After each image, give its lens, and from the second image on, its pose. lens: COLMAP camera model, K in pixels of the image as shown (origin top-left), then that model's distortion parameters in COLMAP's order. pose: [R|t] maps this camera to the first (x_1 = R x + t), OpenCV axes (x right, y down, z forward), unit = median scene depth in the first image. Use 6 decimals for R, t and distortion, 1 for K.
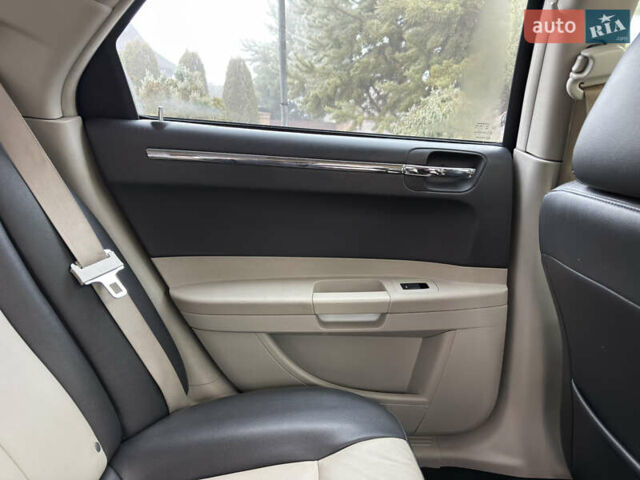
lens RADIAL K [[446.5, 0, 310.5], [0, 446.5, 239.4], [0, 0, 1]] dist [0.043990, -0.065478]
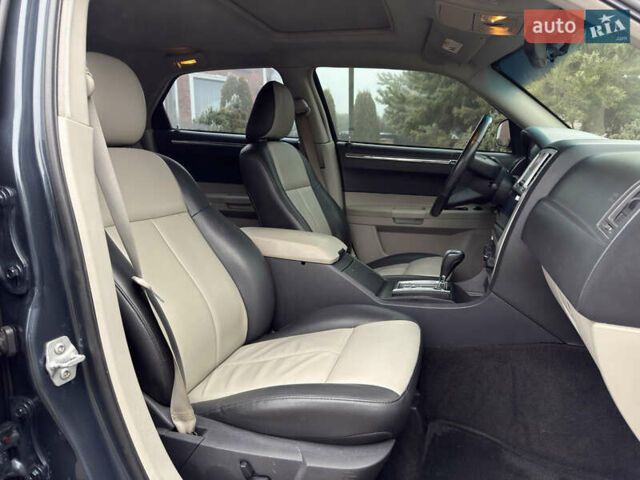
lens RADIAL K [[447.7, 0, 322.7], [0, 447.7, 247.3], [0, 0, 1]] dist [0.072409, -0.002803]
pose [[0.949241, 0.055502, -0.309613, 0.188488], [-0.069585, 0.996975, -0.034621, 0.065460], [0.306755, 0.054409, 0.950232, -0.179846]]
